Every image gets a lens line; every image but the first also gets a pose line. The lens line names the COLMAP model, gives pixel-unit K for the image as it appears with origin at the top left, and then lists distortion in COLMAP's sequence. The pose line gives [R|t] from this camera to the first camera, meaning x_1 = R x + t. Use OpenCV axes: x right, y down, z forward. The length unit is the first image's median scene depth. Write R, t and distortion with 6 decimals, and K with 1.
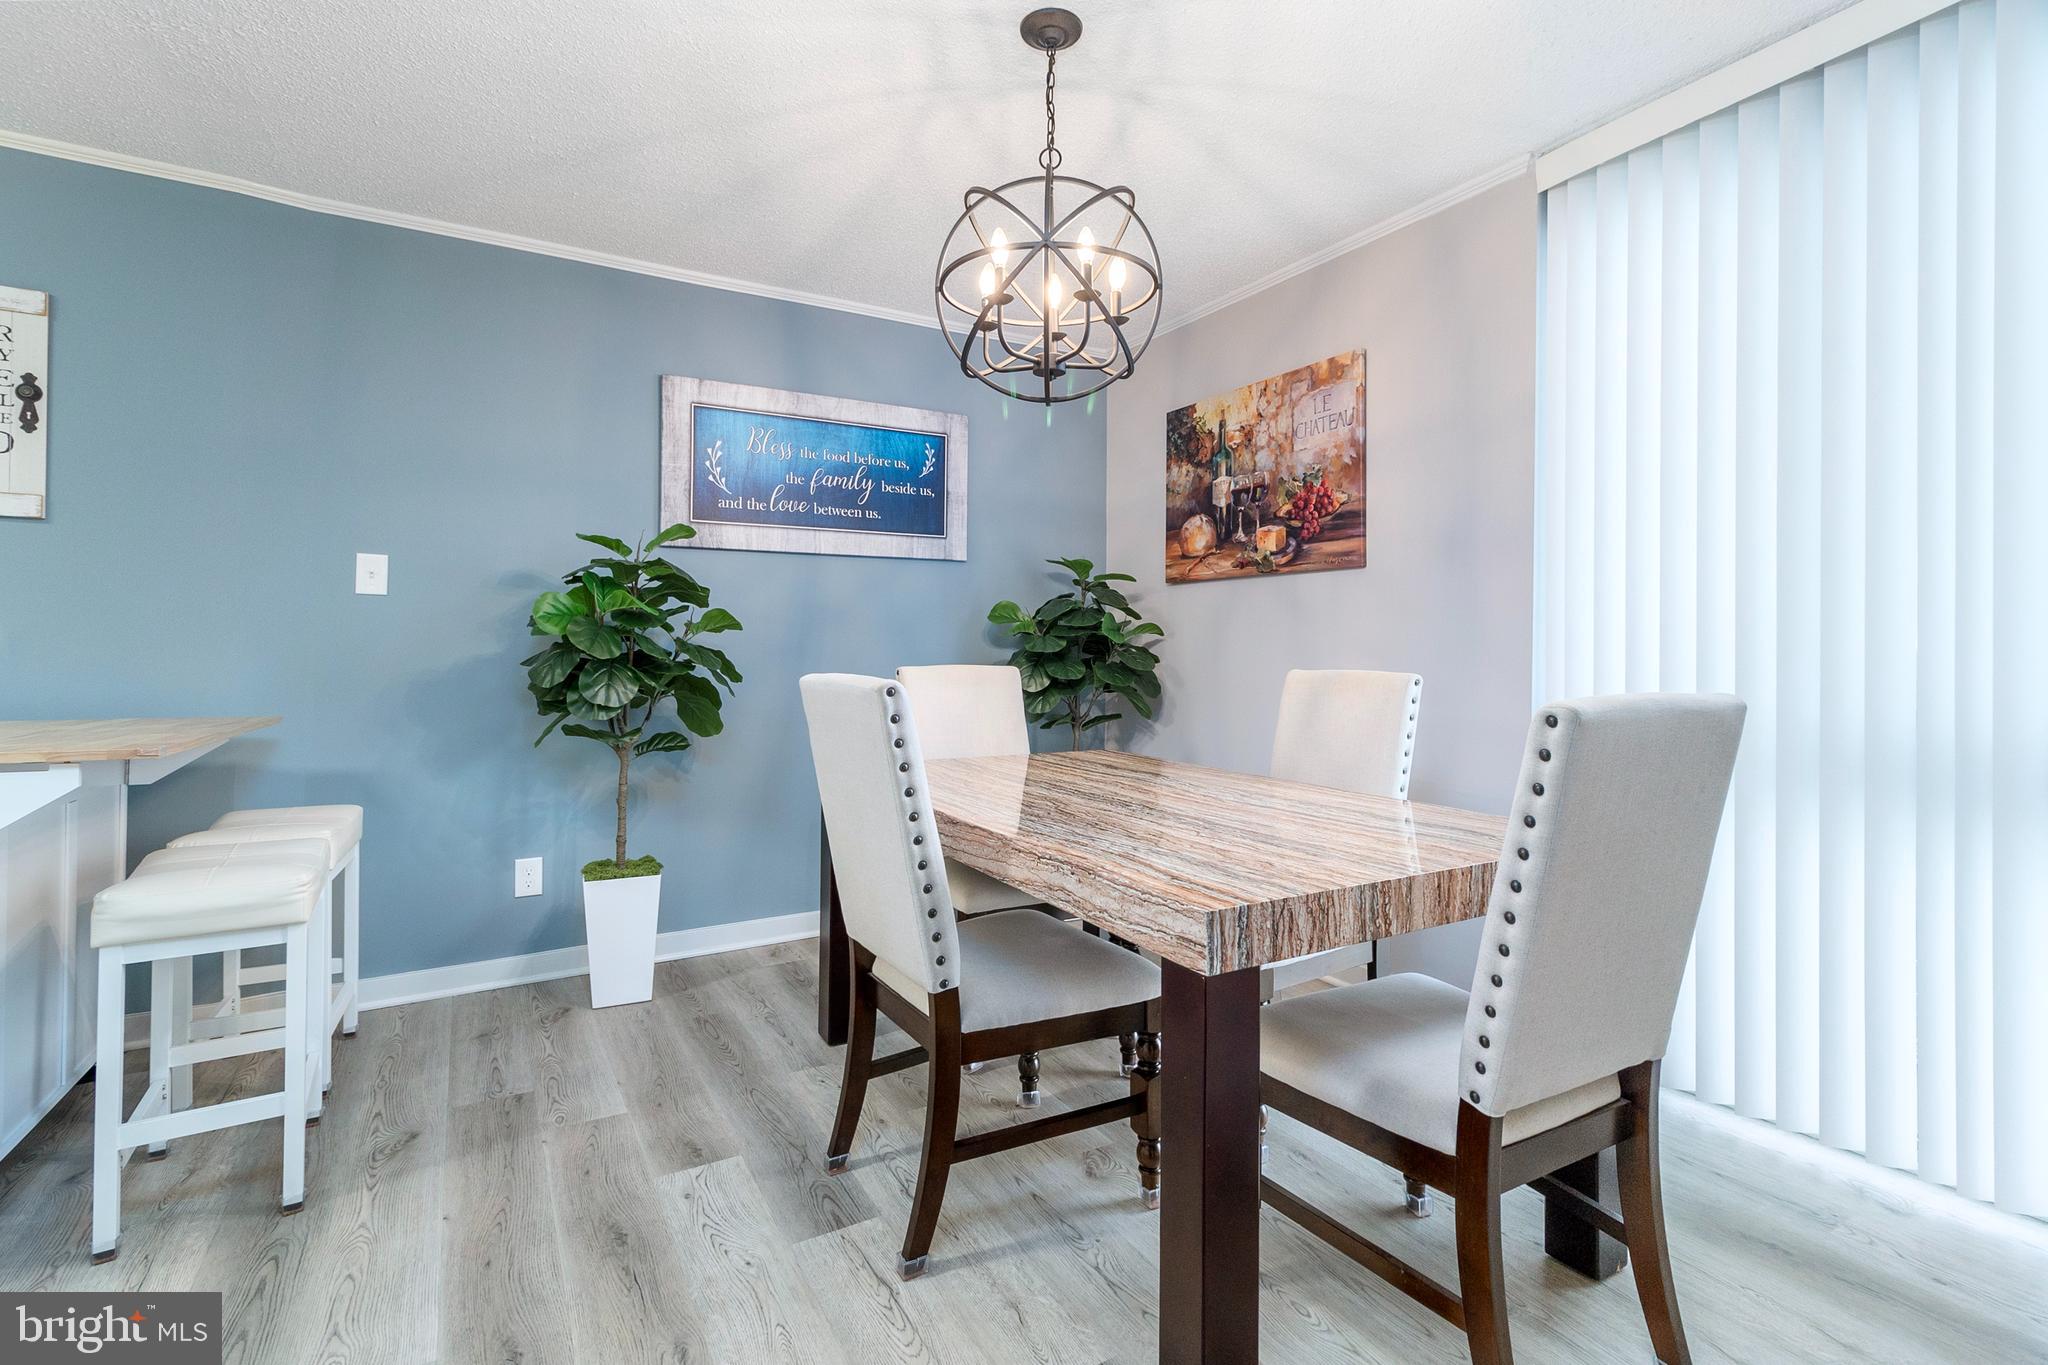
lens RADIAL K [[954.2, 0, 1023.9], [0, 954.2, 637.4], [0, 0, 1]] dist [0.000990, 0.000972]
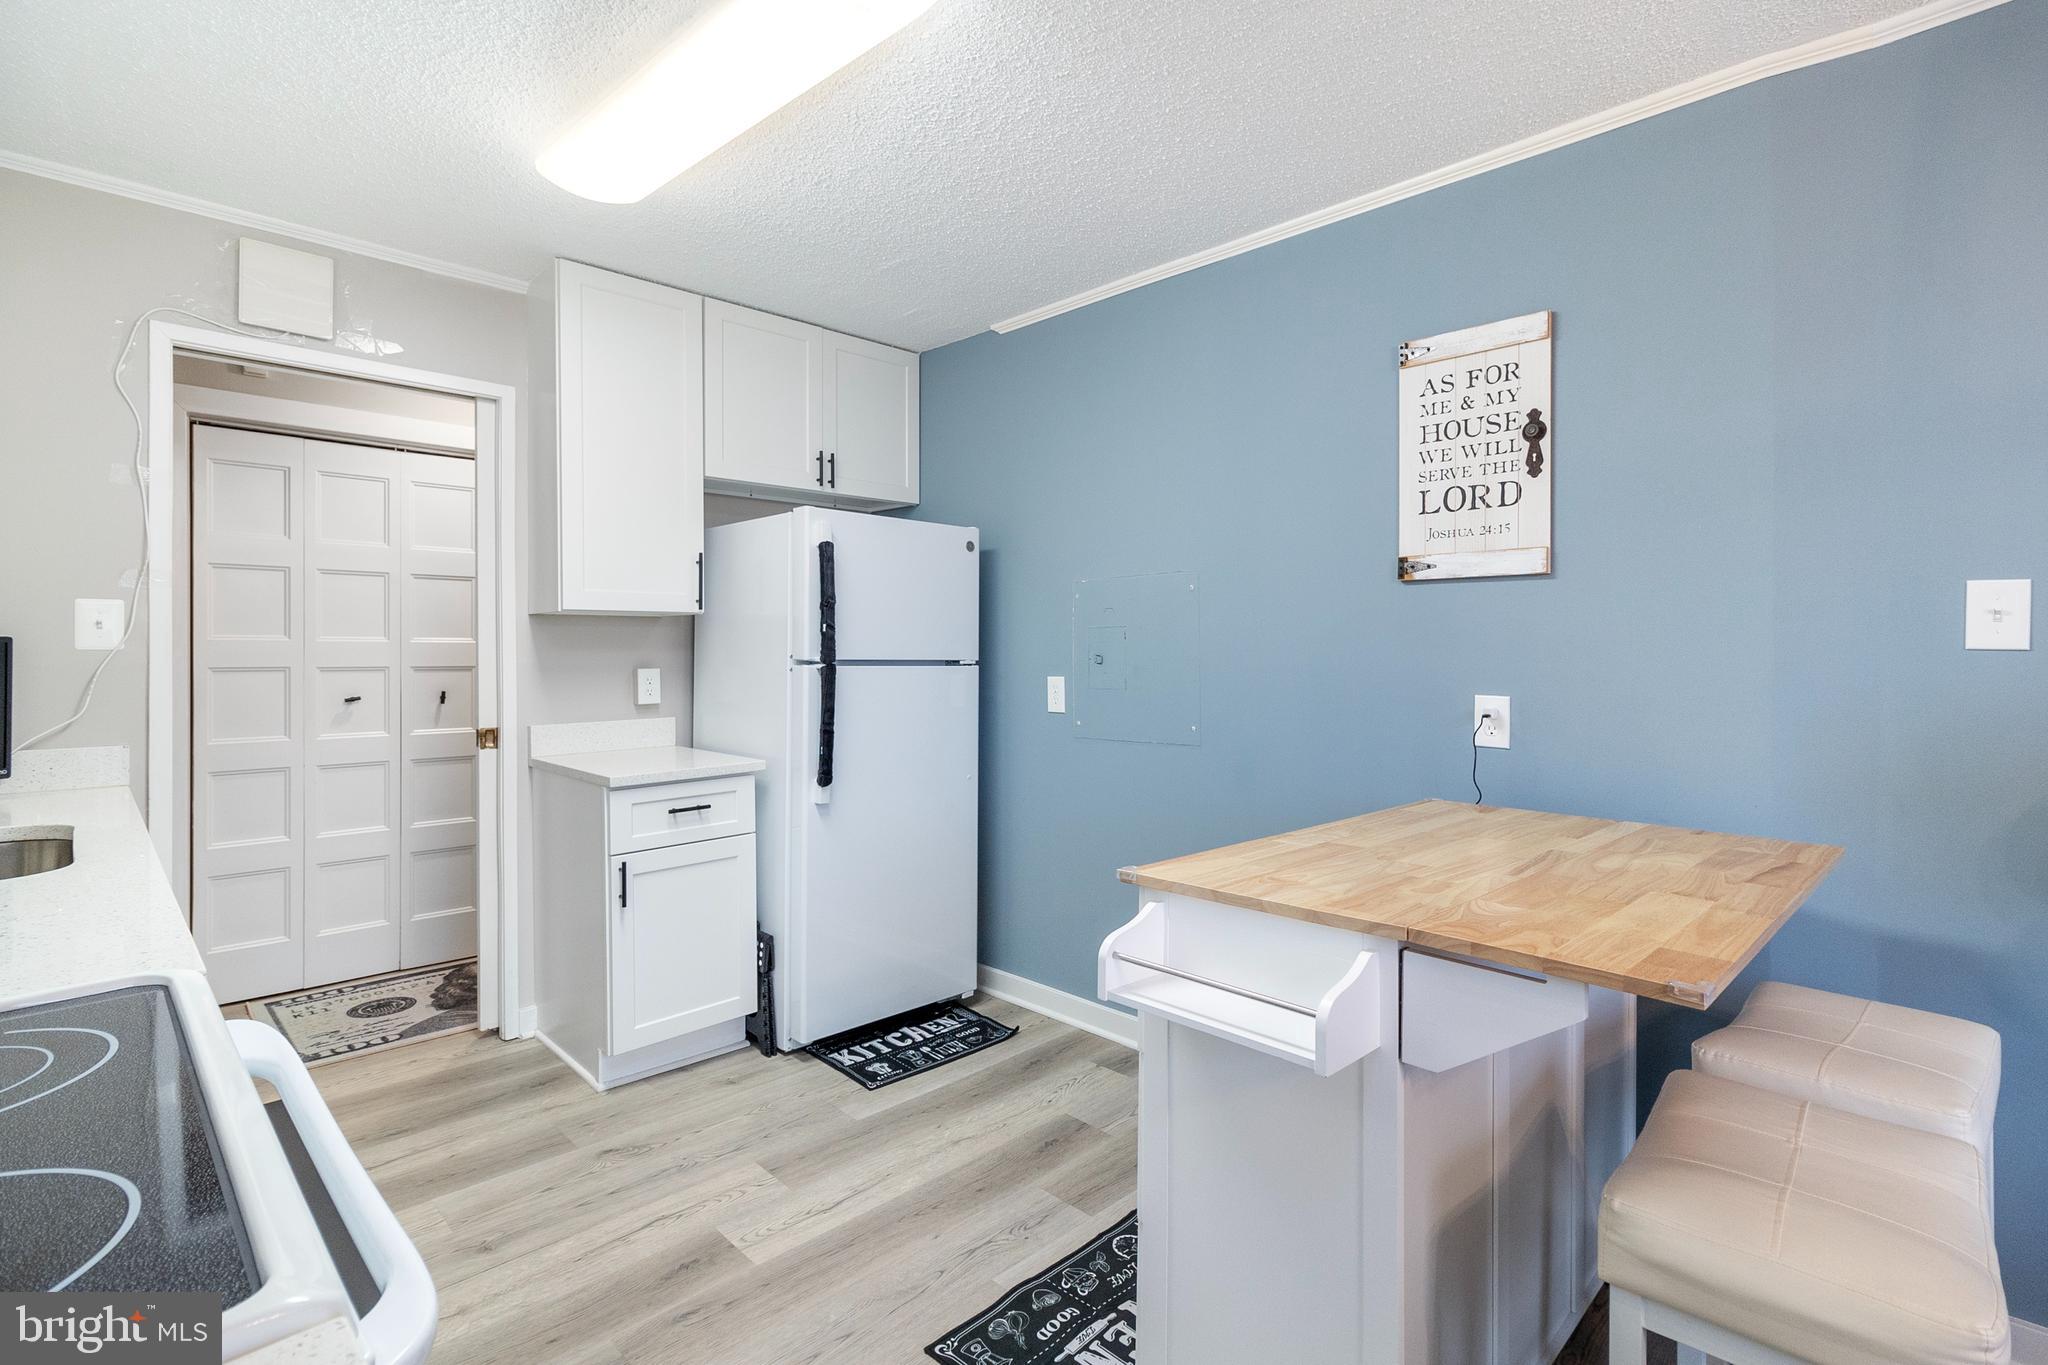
lens RADIAL K [[954.2, 0, 1036.8], [0, 954.2, 659.7], [0, 0, 1]] dist [0.000990, 0.000972]
pose [[0.262329, -0.001903, -0.964977, -0.234824], [0.012707, 0.999918, 0.001483, -0.040125], [0.964895, -0.012651, 0.262331, 0.243523]]
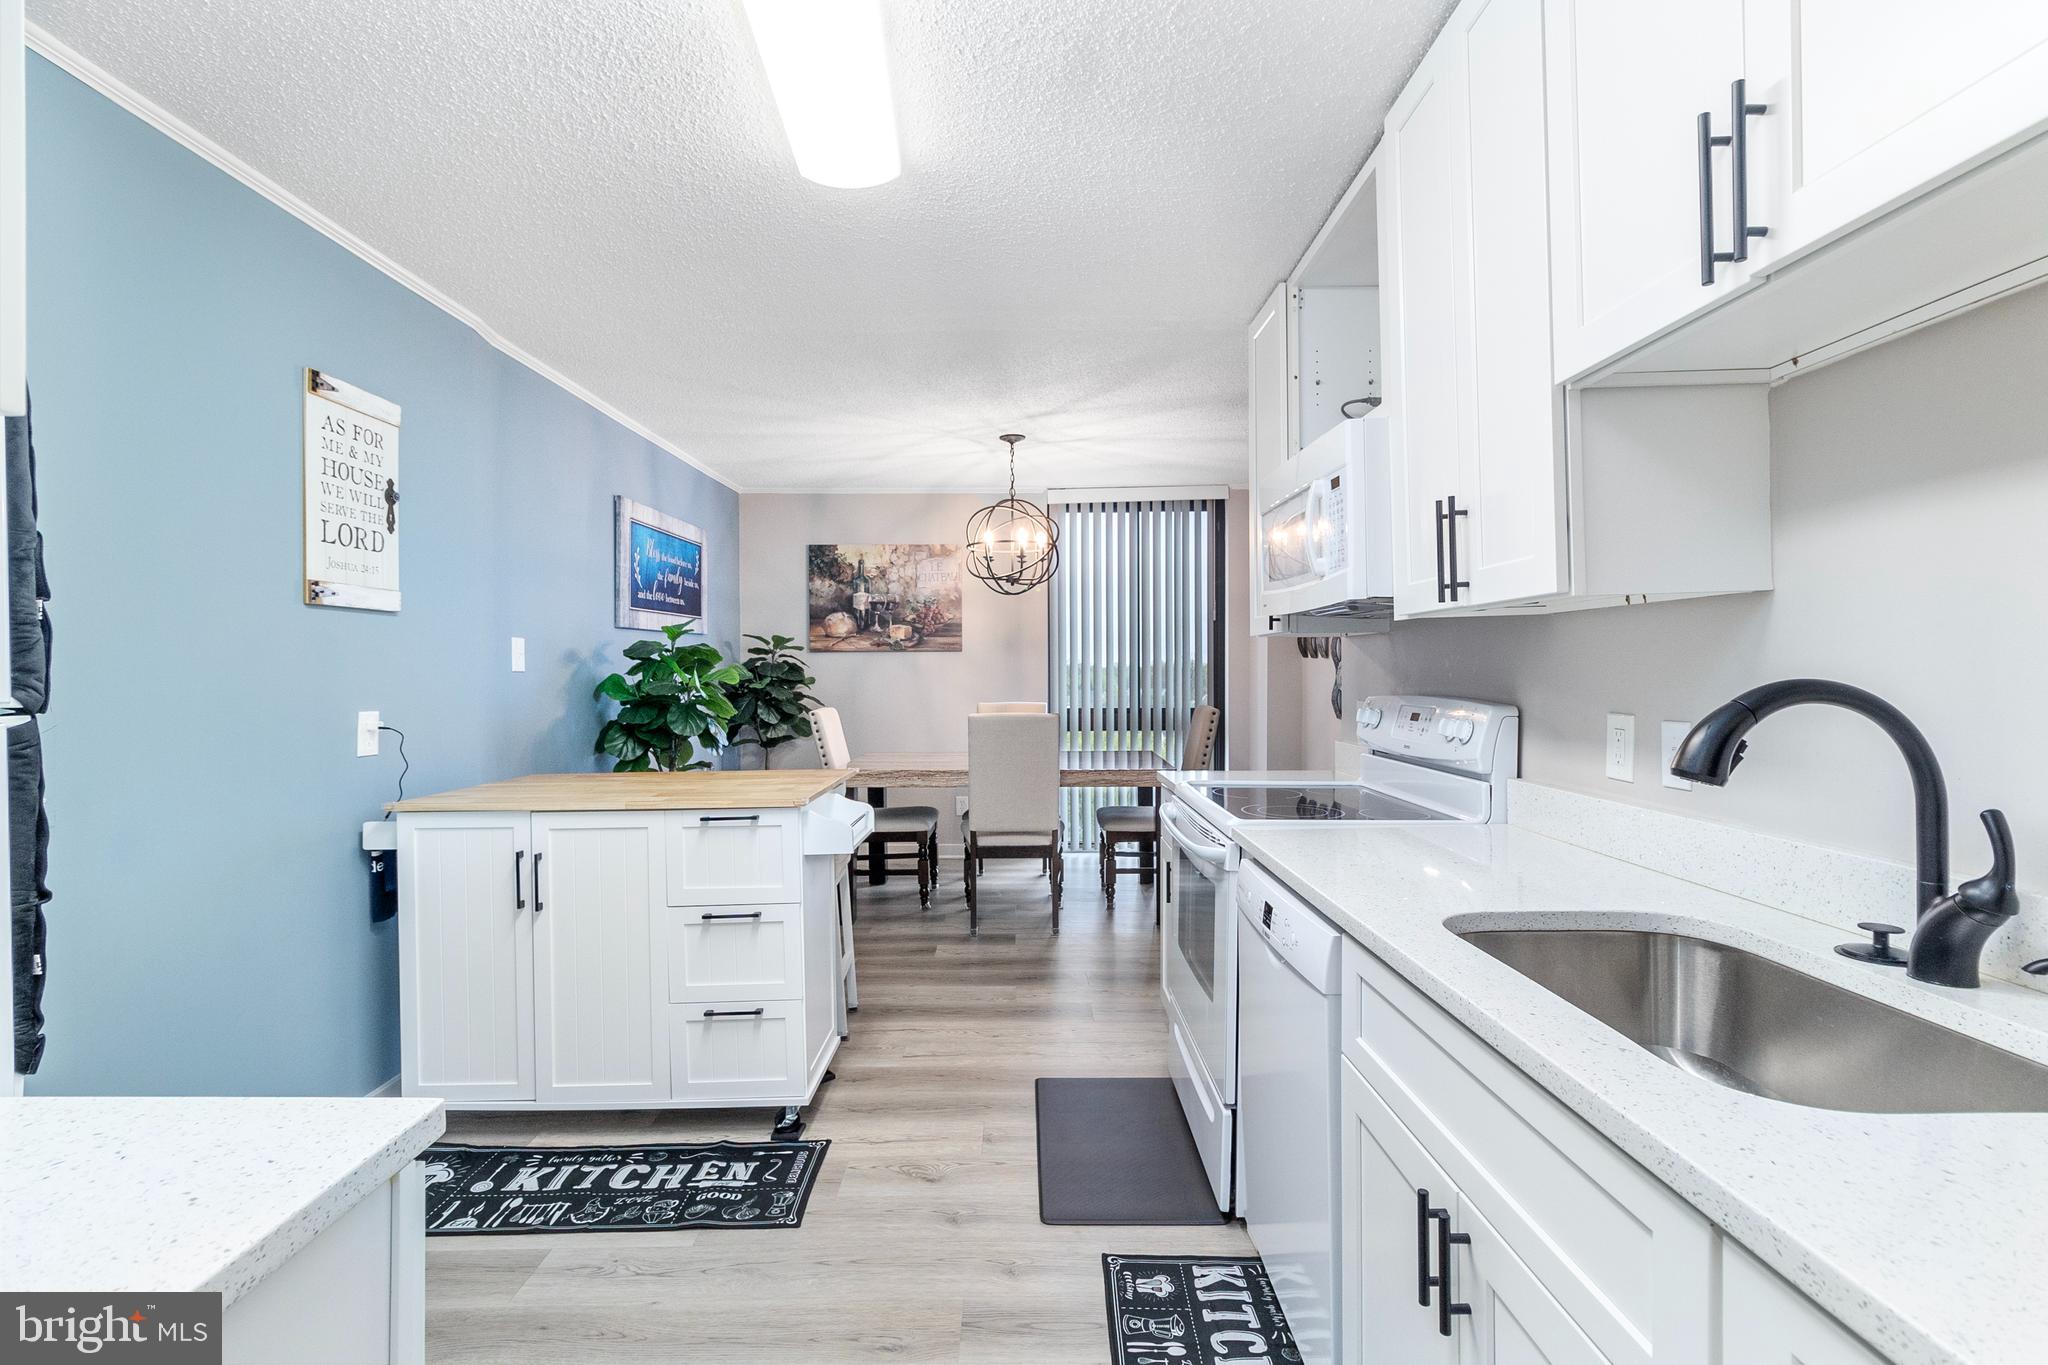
lens RADIAL K [[954.2, 0, 1034.5], [0, 954.2, 670.5], [0, 0, 1]] dist [0.000990, 0.000972]
pose [[0.491000, -0.012174, 0.871075, -1.204228], [-0.000499, 0.999898, 0.014255, -0.054712], [-0.871160, -0.007434, 0.490944, -0.128802]]
